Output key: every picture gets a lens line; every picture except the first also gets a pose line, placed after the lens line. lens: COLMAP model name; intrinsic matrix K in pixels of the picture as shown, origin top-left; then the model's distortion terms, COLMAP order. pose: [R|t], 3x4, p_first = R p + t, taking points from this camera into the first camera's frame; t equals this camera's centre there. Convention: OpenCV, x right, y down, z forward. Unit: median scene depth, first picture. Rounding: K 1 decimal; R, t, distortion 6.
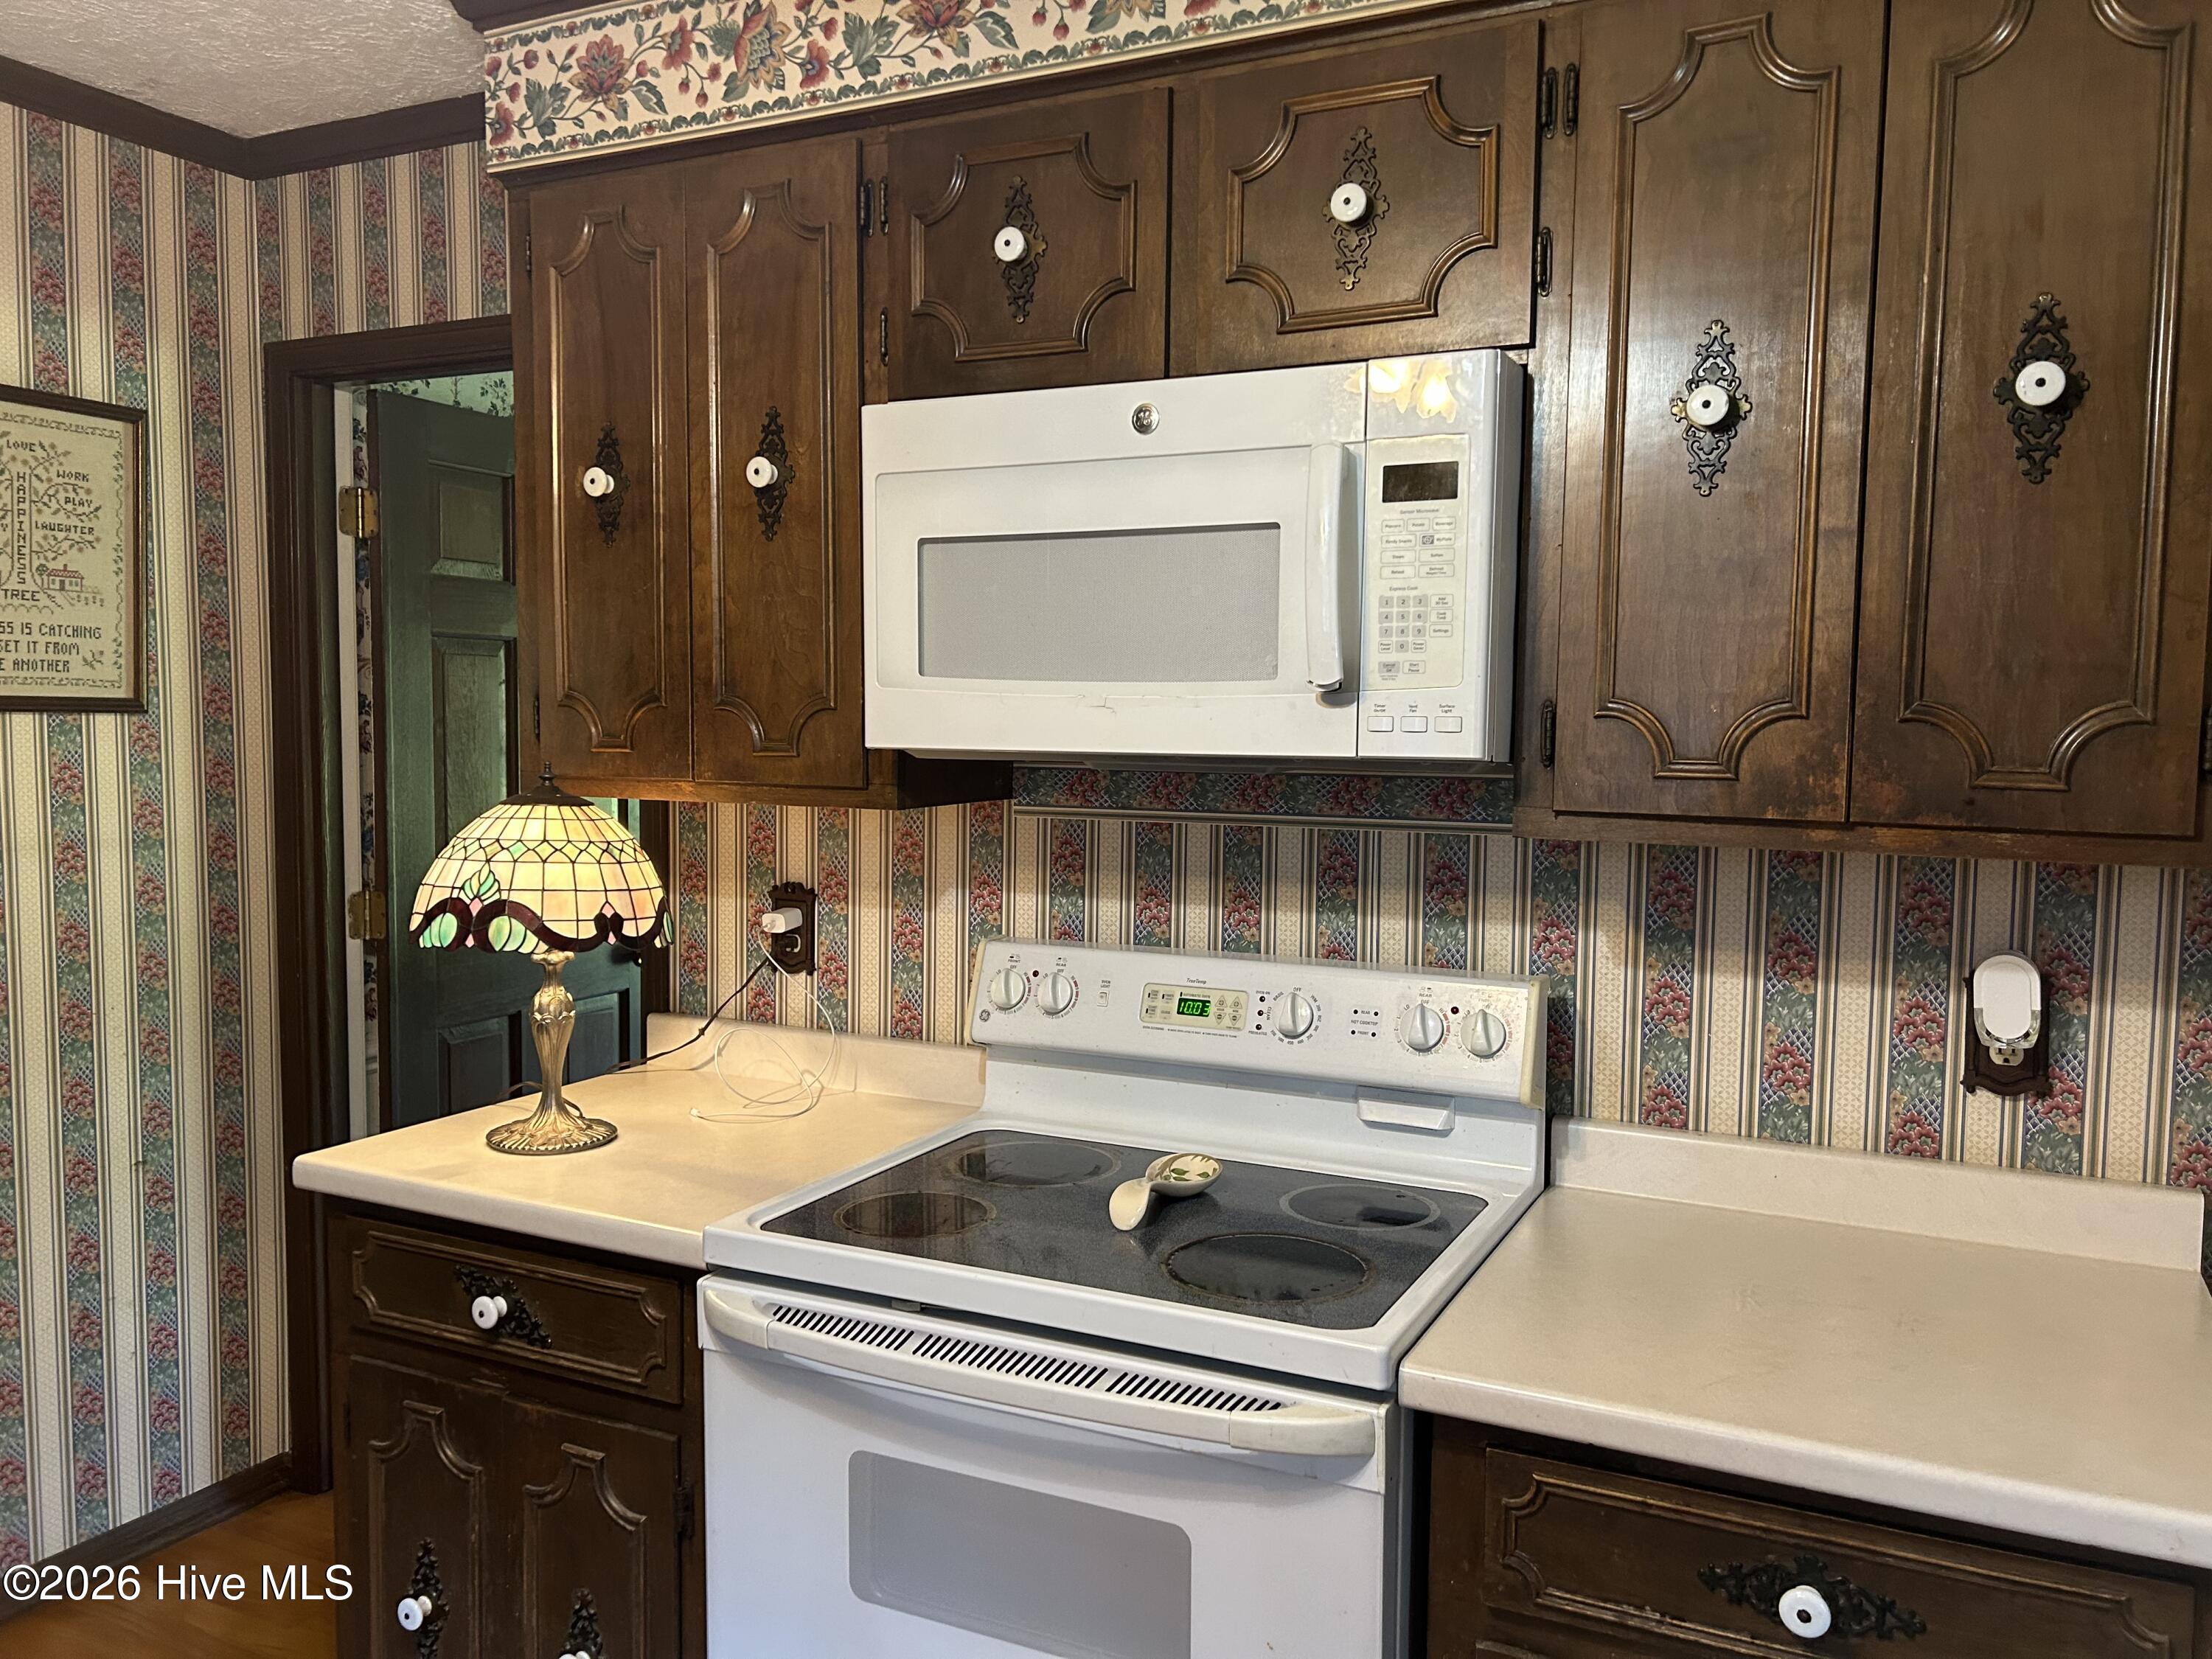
lens RADIAL K [[1669.9, 0, 1107.6], [0, 1669.9, 837.9], [0, 0, 1]] dist [0.055426, -0.042281]
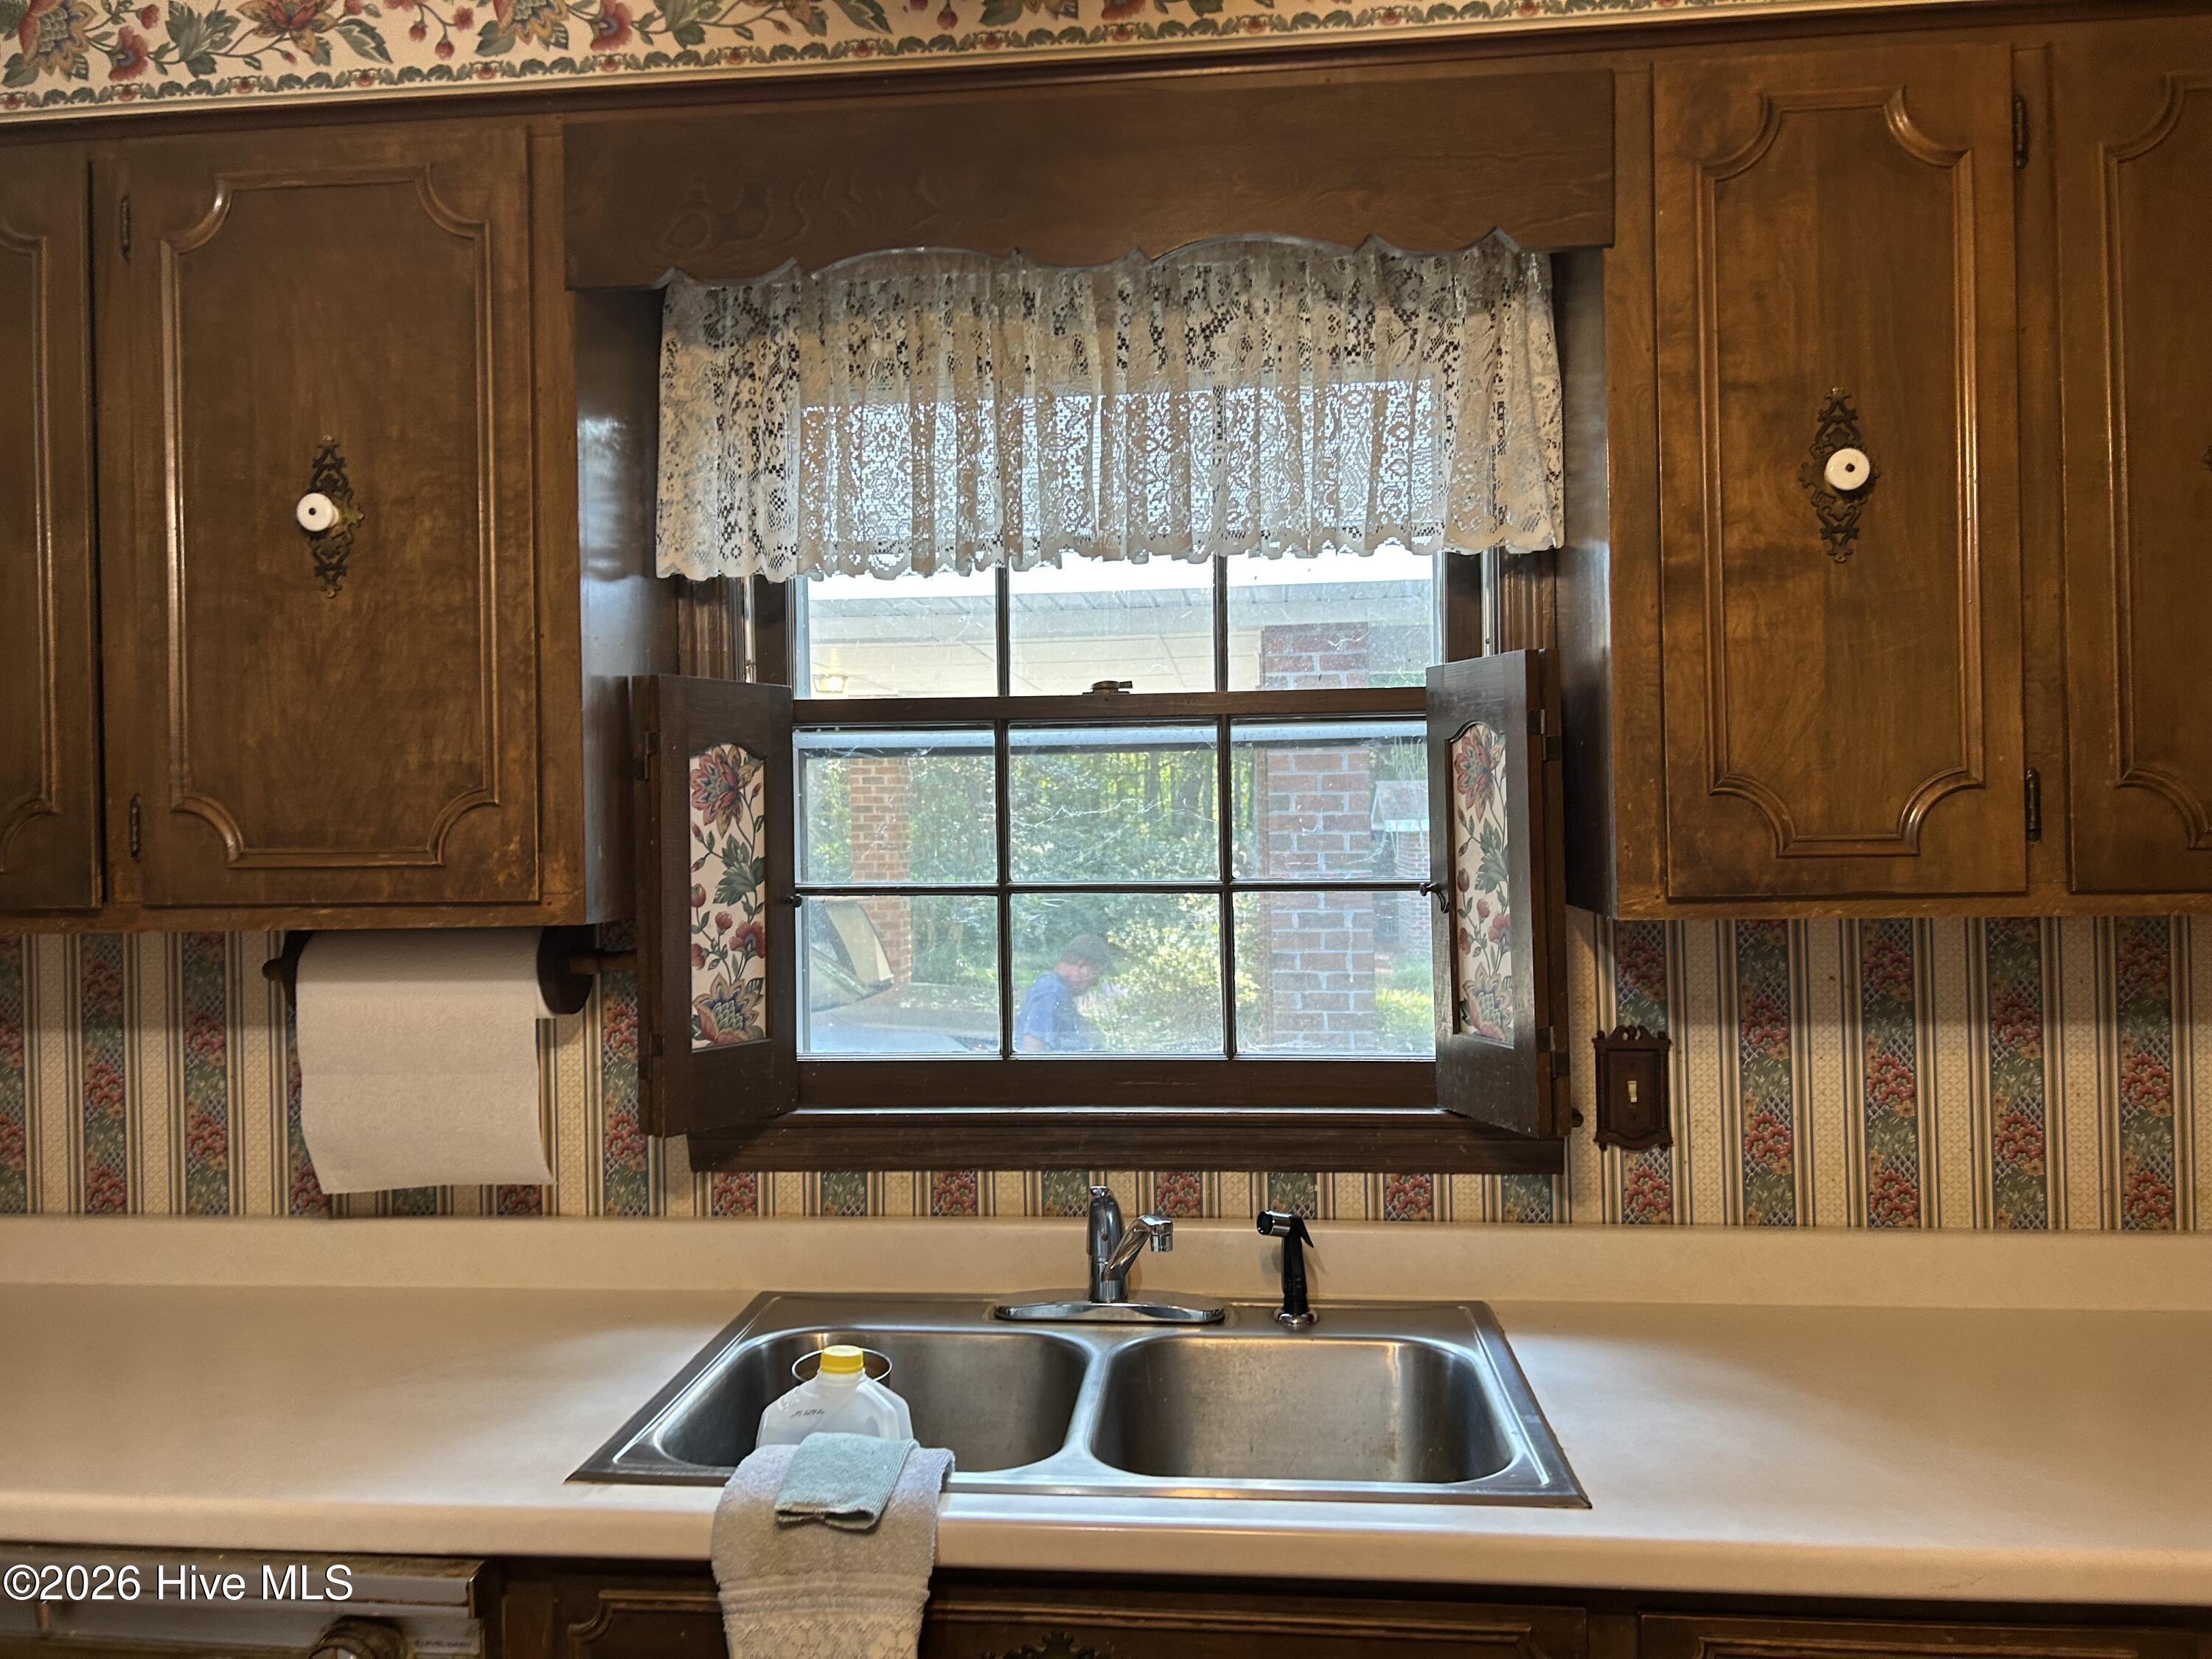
lens RADIAL K [[1798.1, 0, 1106.1], [0, 1798.1, 816.9], [0, 0, 1]] dist [0.047042, -0.069134]
pose [[0.940546, -0.023210, 0.338873, -0.212550], [0.046398, 0.997090, -0.060484, -0.007056], [-0.336483, 0.072611, 0.938886, 0.098978]]
